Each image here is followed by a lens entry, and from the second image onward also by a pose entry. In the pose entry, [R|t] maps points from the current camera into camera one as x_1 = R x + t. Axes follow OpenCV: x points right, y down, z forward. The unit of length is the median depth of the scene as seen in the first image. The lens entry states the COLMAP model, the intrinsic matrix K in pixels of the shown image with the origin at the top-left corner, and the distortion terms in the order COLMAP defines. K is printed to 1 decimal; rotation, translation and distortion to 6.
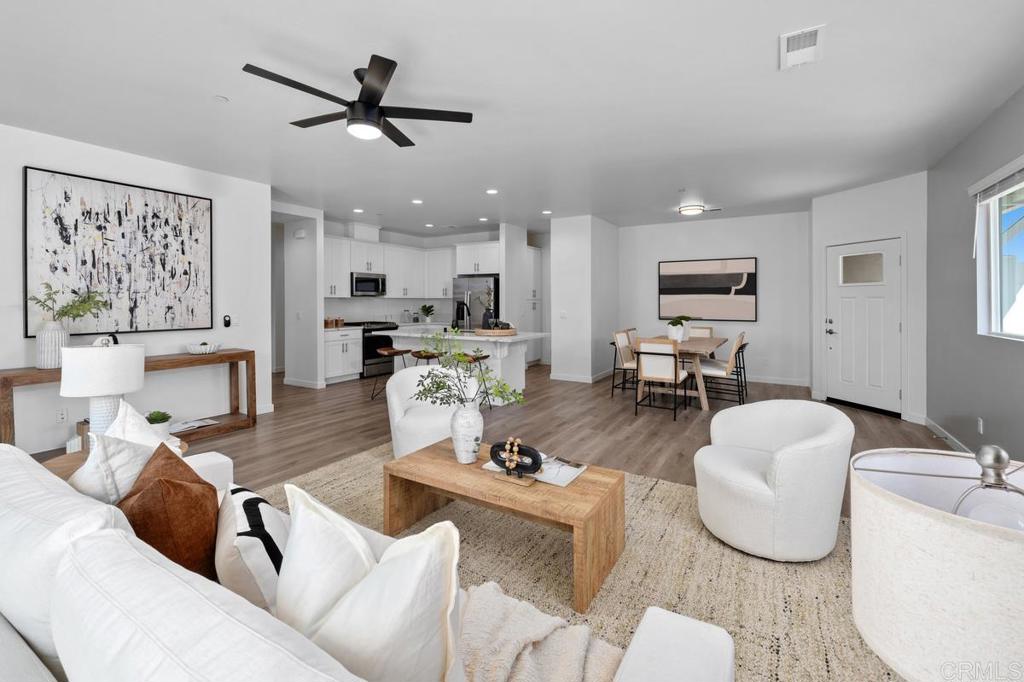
lens RADIAL K [[447.2, 0, 511.1], [0, 447.2, 298.6], [0, 0, 1]] dist [-0.001383, -0.000050]
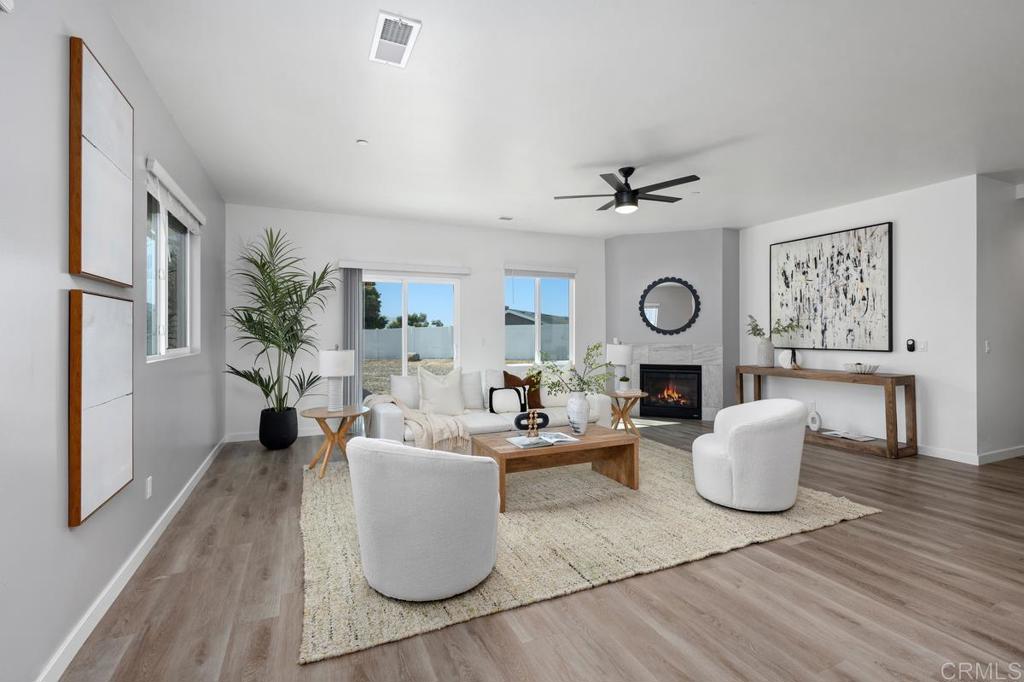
lens RADIAL K [[464.9, 0, 511.2], [0, 464.9, 334.4], [0, 0, 1]] dist [0.001322, 0.000065]
pose [[-0.570036, 0.003139, -0.821614, 0.744157], [0.006230, 0.999980, -0.000502, 0.026586], [0.821596, -0.005405, -0.570045, 1.003094]]
